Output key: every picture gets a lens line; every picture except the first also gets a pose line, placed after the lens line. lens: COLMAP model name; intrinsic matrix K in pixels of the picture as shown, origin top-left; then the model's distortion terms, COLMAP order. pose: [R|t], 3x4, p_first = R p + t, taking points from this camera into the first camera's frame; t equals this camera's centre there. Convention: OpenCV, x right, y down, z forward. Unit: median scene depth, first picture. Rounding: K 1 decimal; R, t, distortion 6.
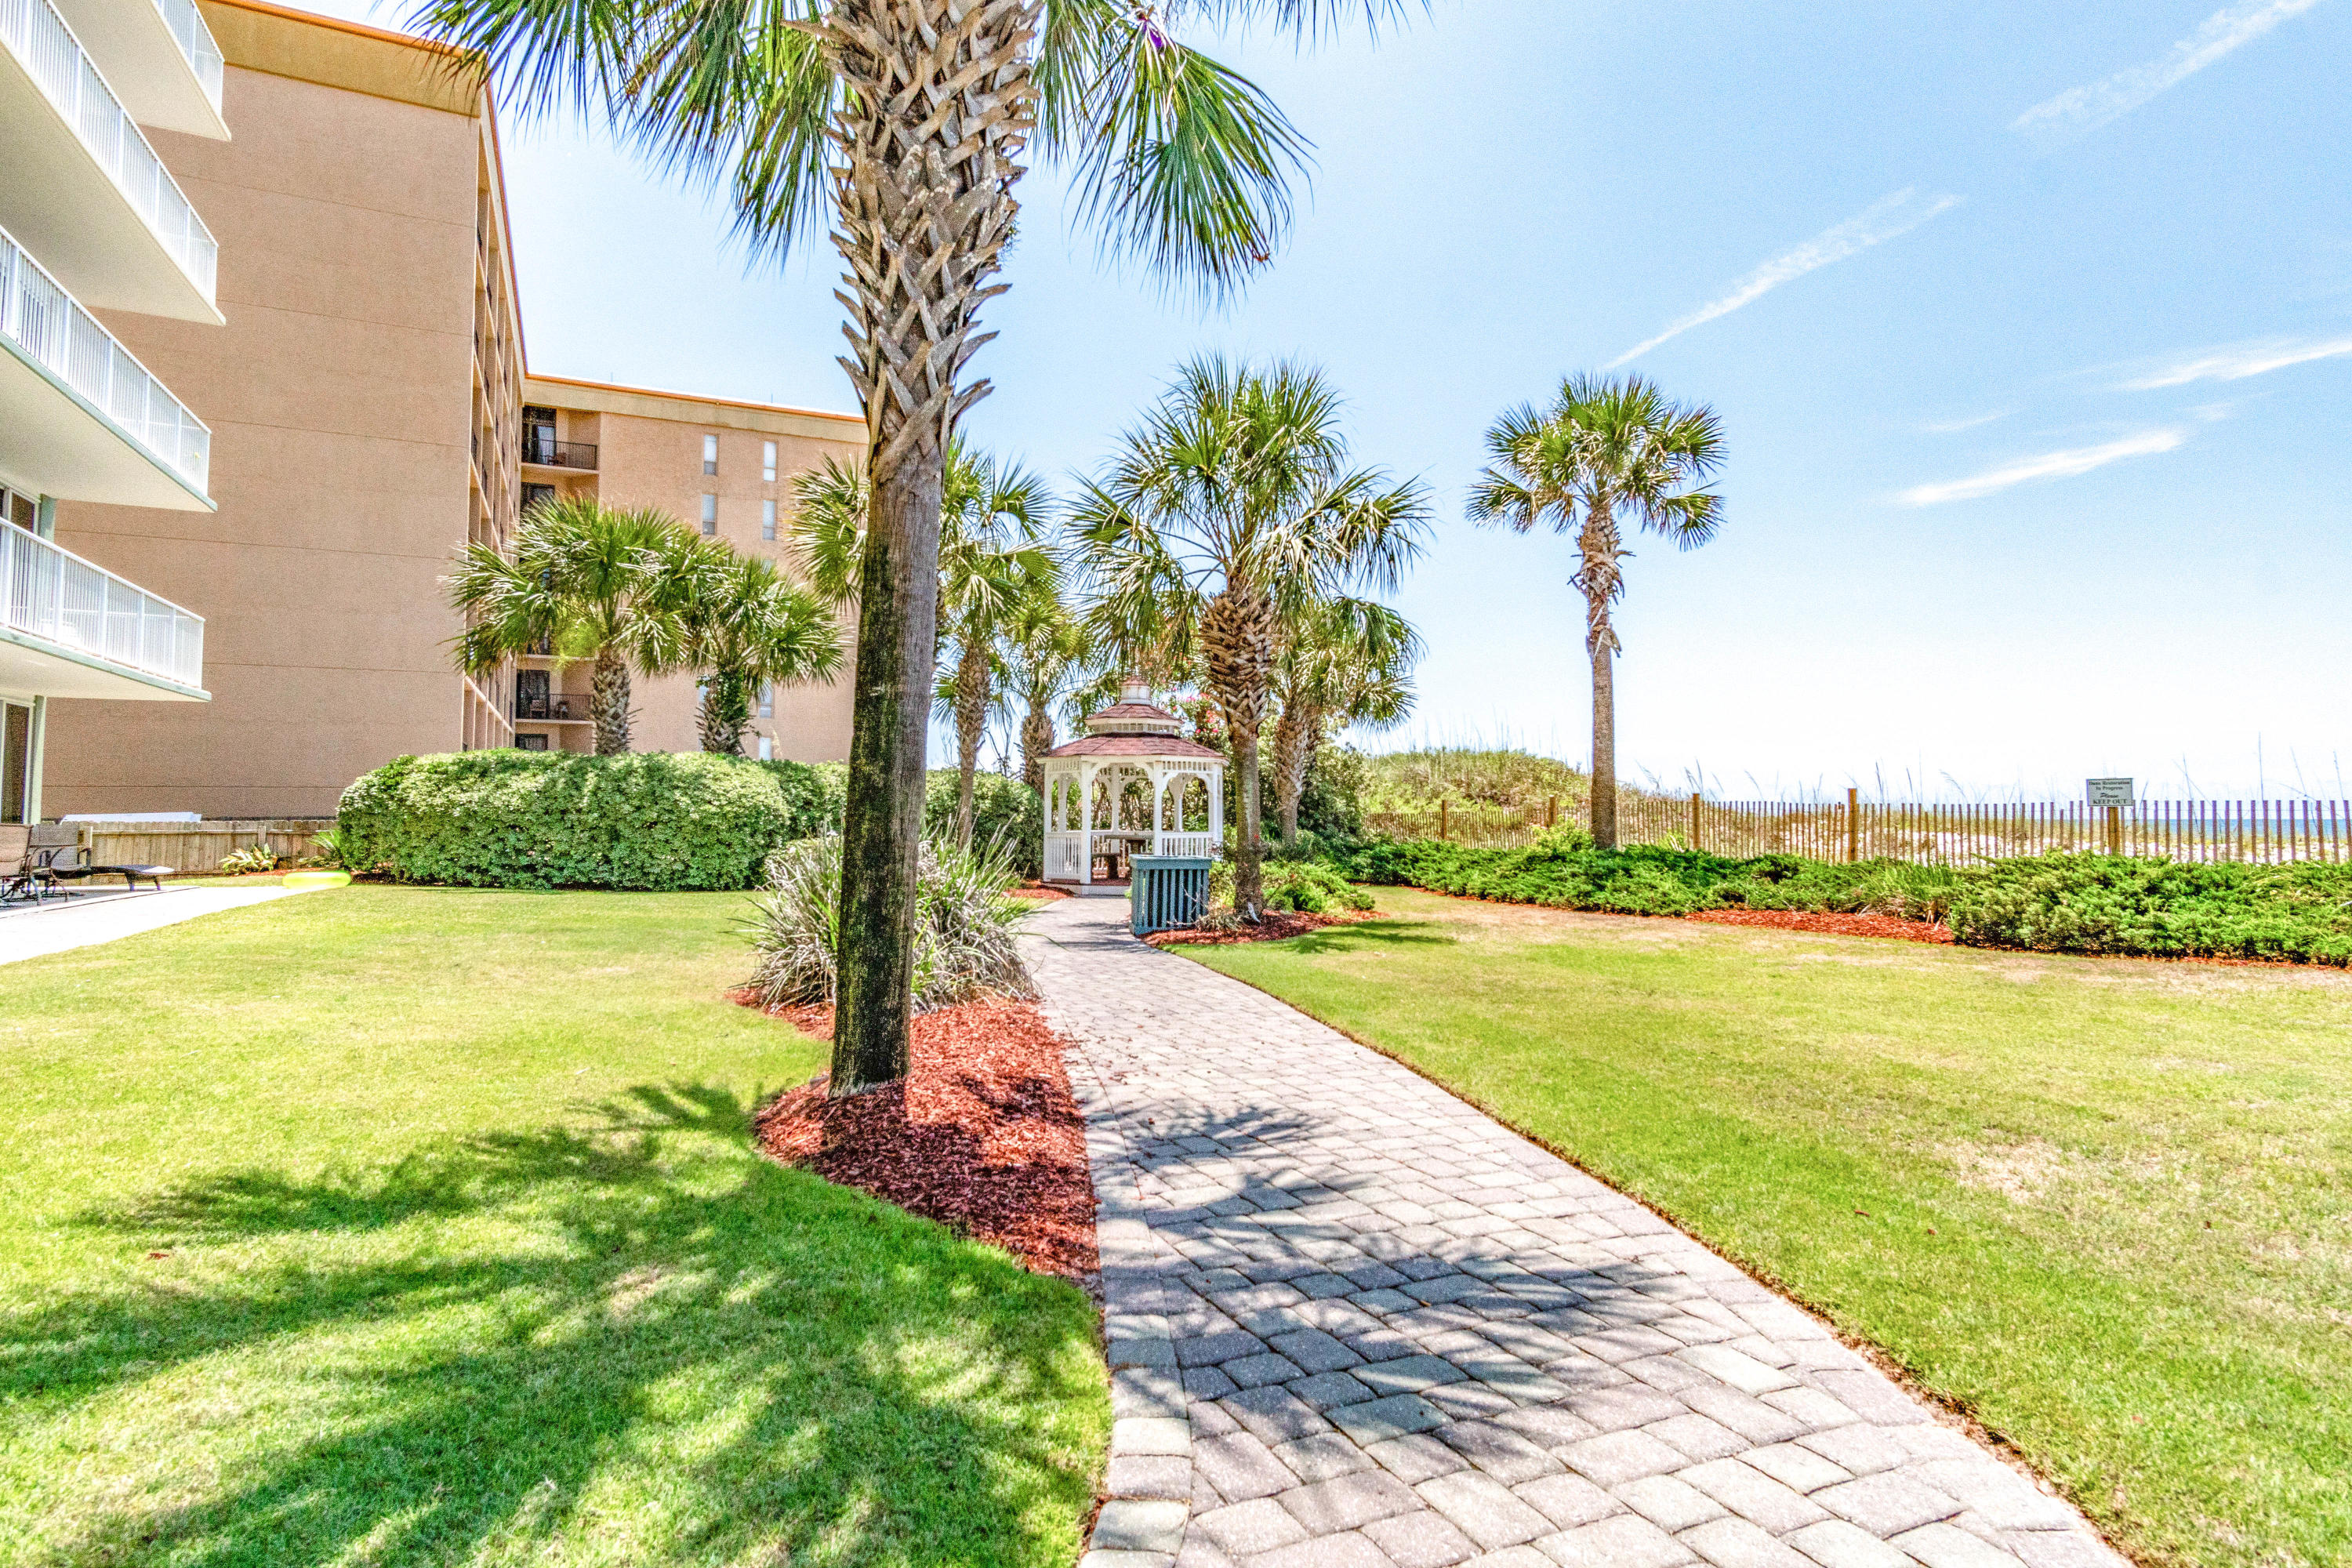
lens RADIAL K [[1259.1, 0, 1176.0], [0, 1259.1, 784.0], [0, 0, 1]] dist [0.126078, 0.000086]
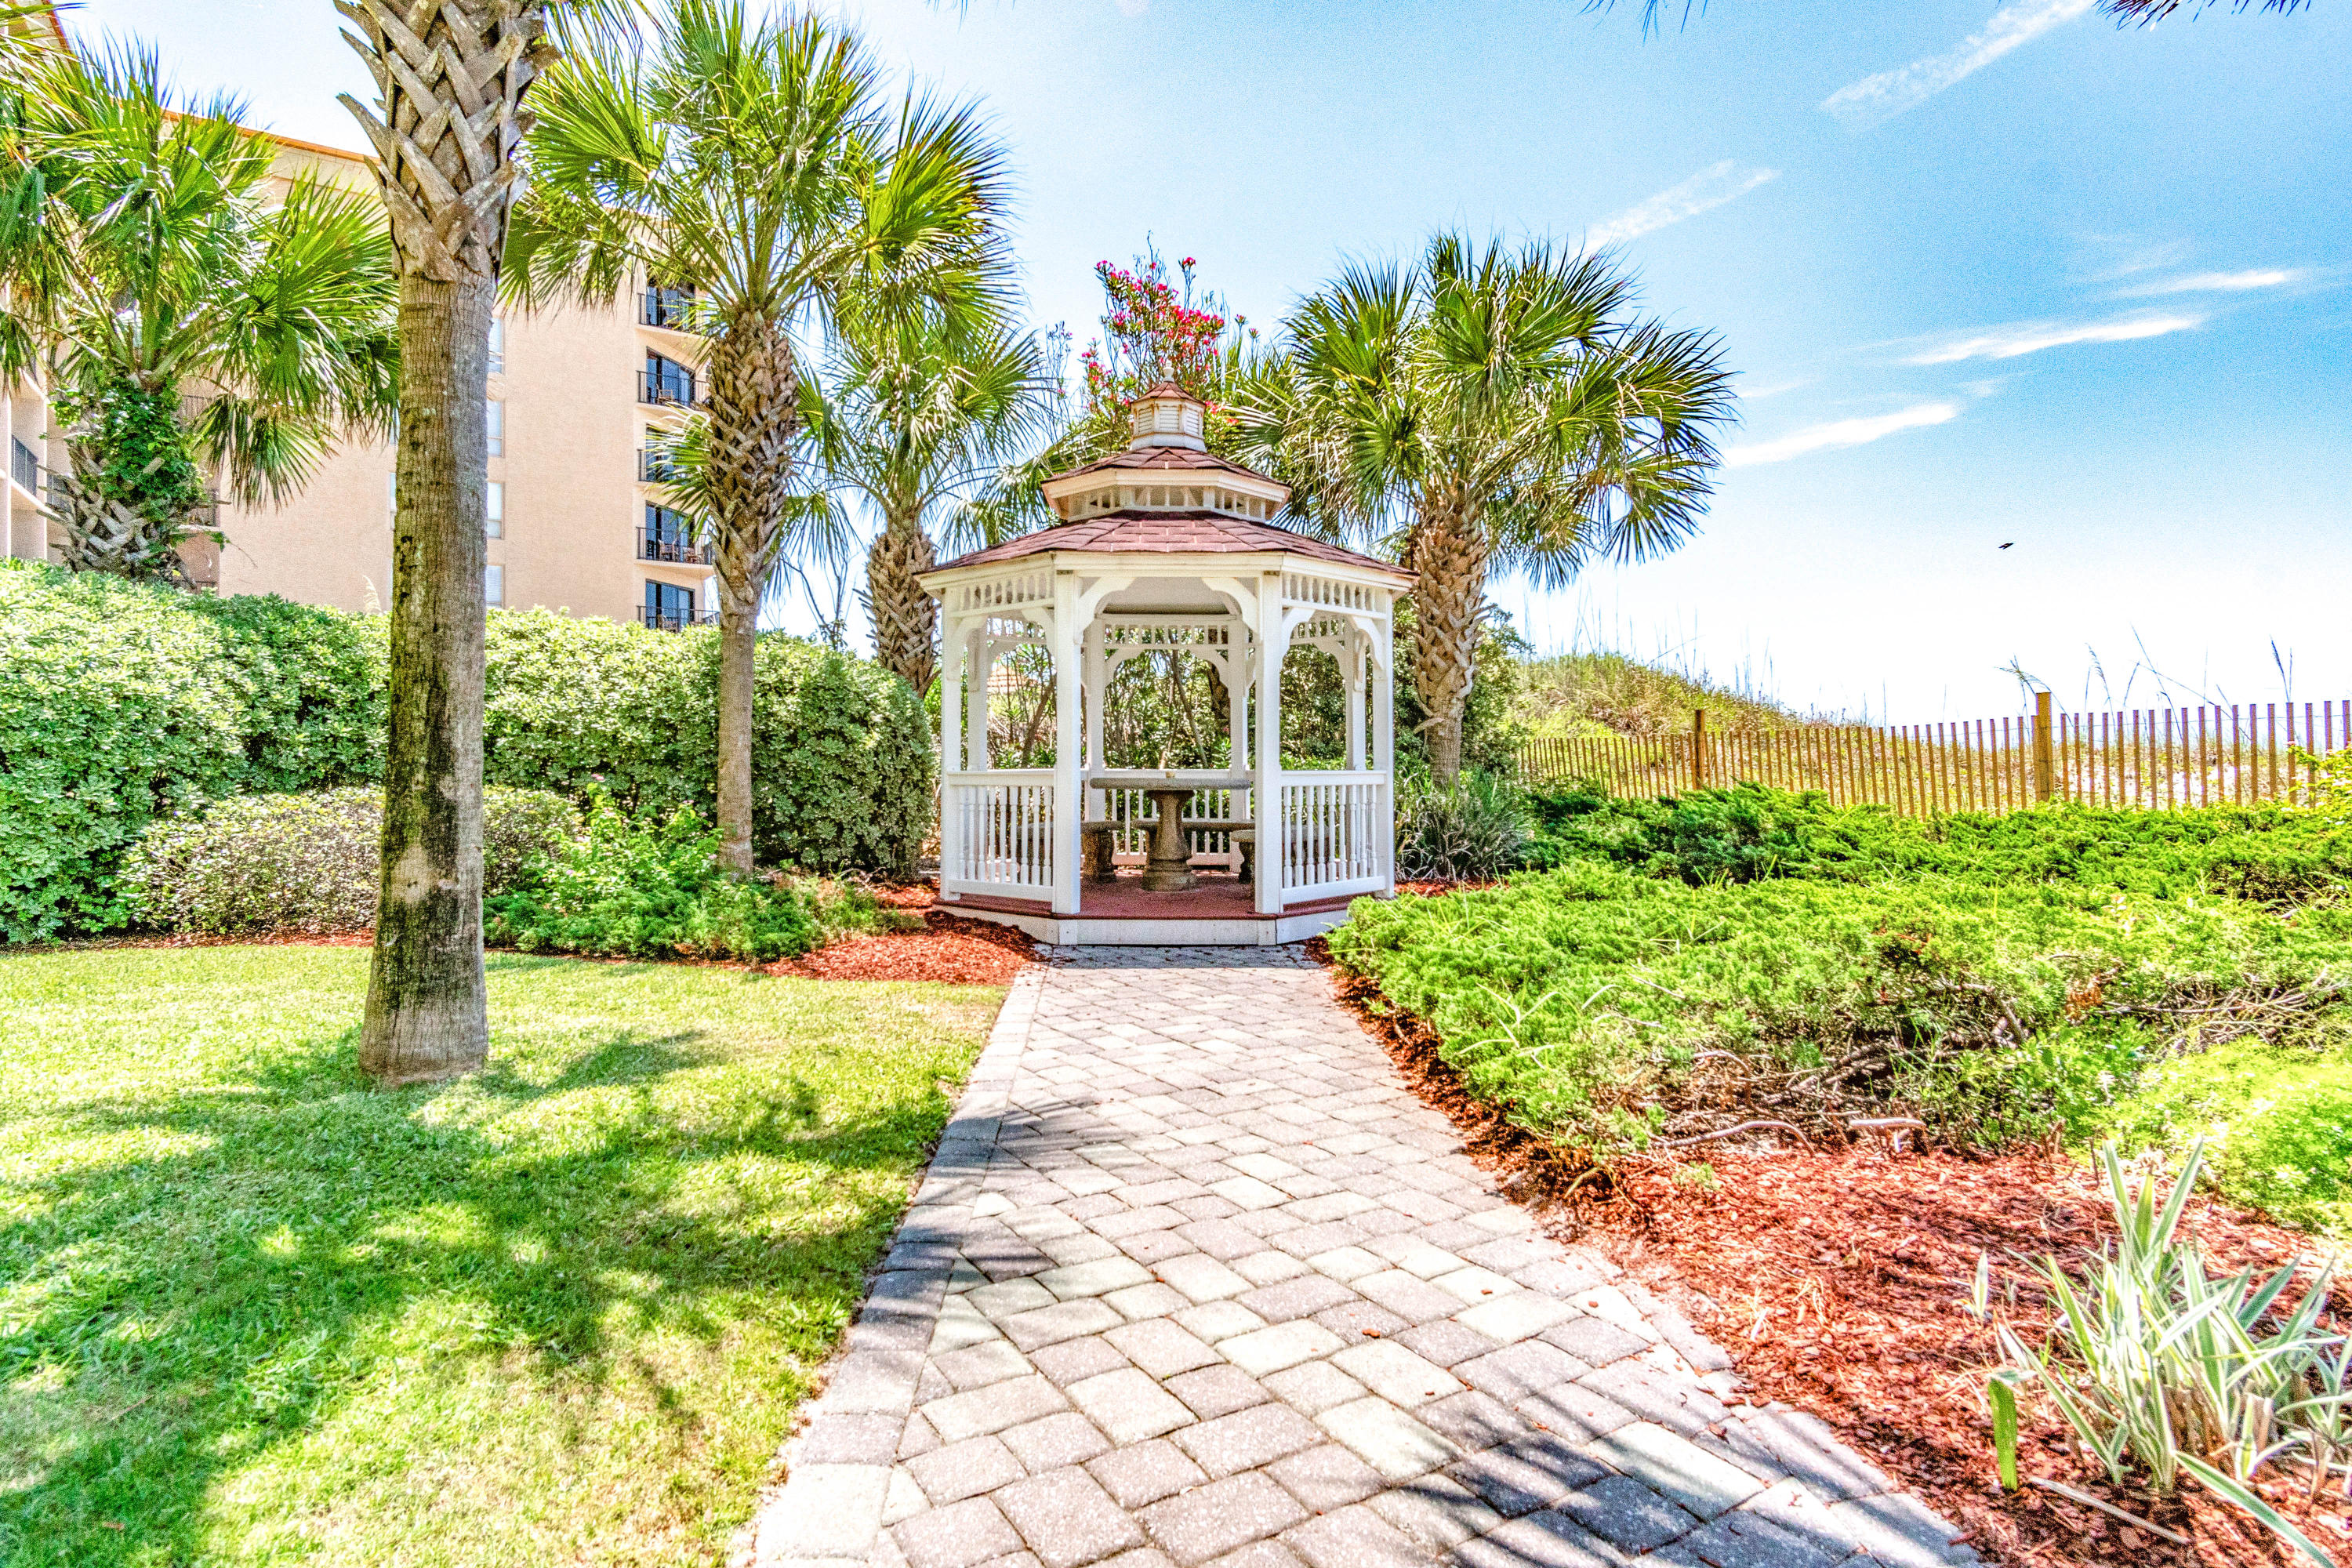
lens RADIAL K [[1143.9, 0, 1176.0], [0, 1143.9, 784.0], [0, 0, 1]] dist [0.002715, 0.000413]
pose [[0.988197, -0.006450, 0.153056, -0.073270], [0.000146, 0.999153, 0.041161, 0.023114], [-0.153191, -0.040653, 0.987360, 0.541215]]
